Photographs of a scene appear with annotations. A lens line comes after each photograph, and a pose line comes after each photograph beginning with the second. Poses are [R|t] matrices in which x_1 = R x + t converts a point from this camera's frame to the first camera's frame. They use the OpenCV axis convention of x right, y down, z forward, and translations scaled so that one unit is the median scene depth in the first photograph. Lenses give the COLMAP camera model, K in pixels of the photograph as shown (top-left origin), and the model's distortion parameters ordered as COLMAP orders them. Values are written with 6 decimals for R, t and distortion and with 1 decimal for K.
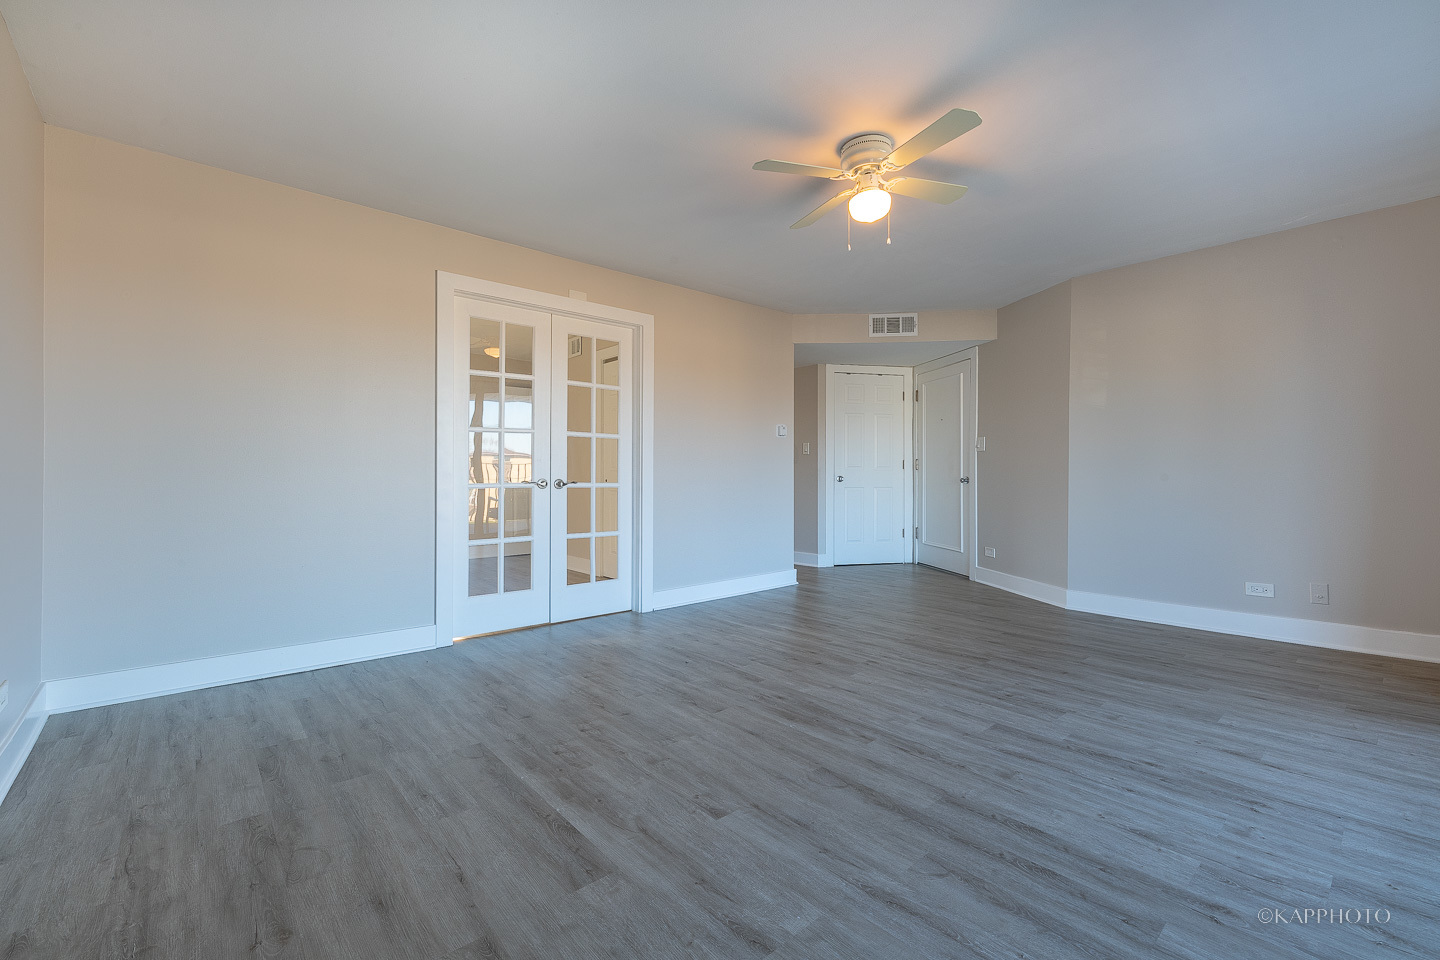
lens RADIAL K [[648.1, 0, 719.2], [0, 648.1, 467.7], [0, 0, 1]] dist [0.000275, -0.000813]
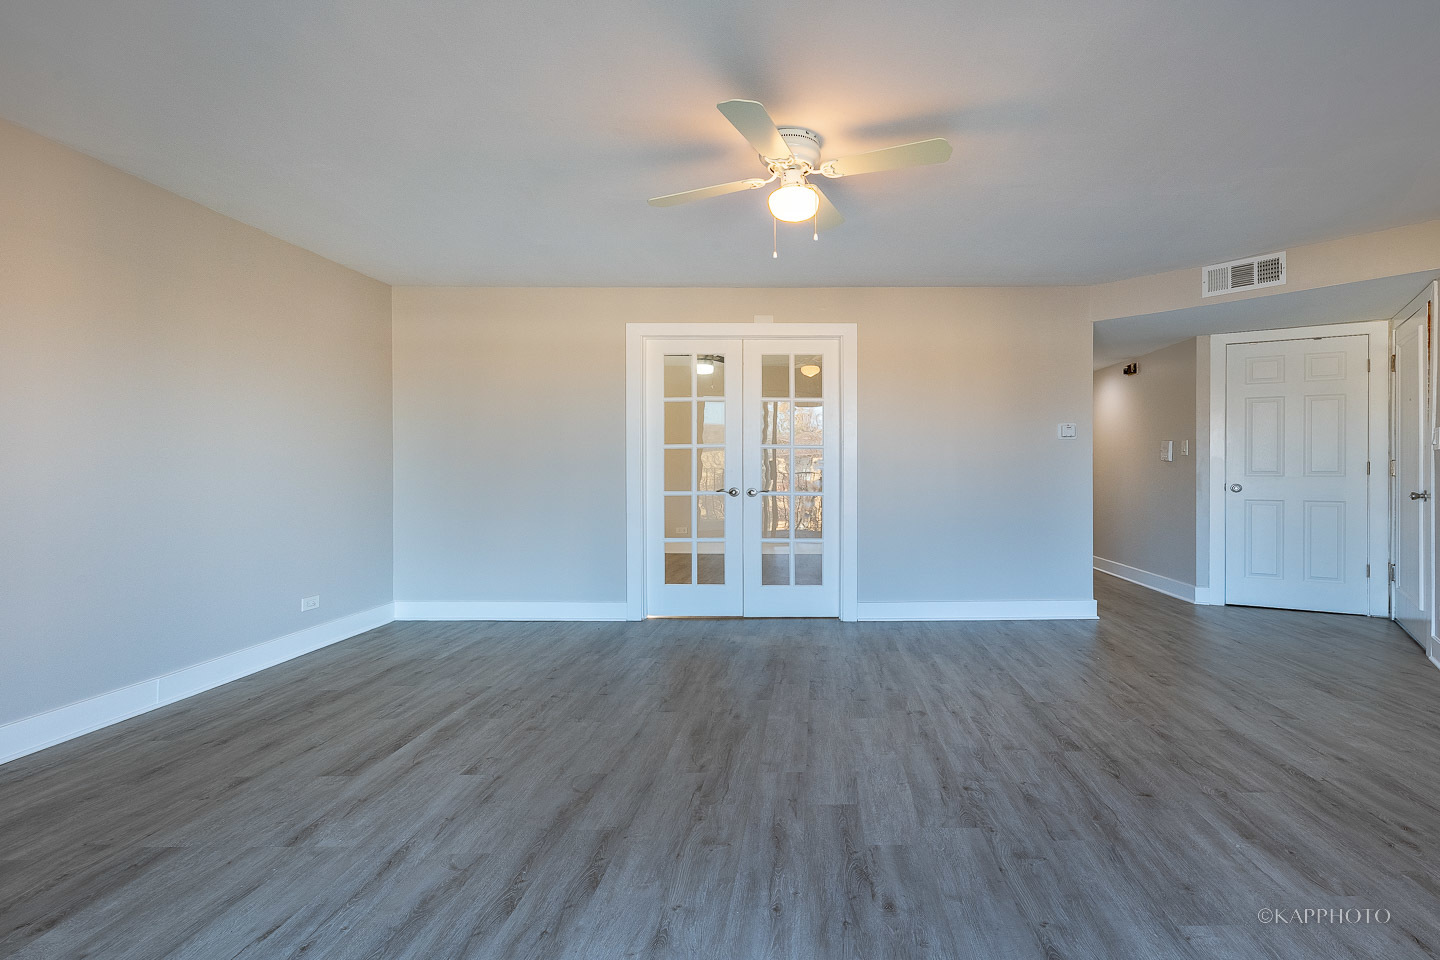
lens RADIAL K [[650.0, 0, 751.6], [0, 650.0, 466.8], [0, 0, 1]] dist [0.003582, 0.000243]
pose [[0.759691, -0.002106, -0.650281, 0.726863], [0.004091, 0.999990, 0.001541, -0.030972], [0.650272, -0.003831, 0.759692, 0.239431]]
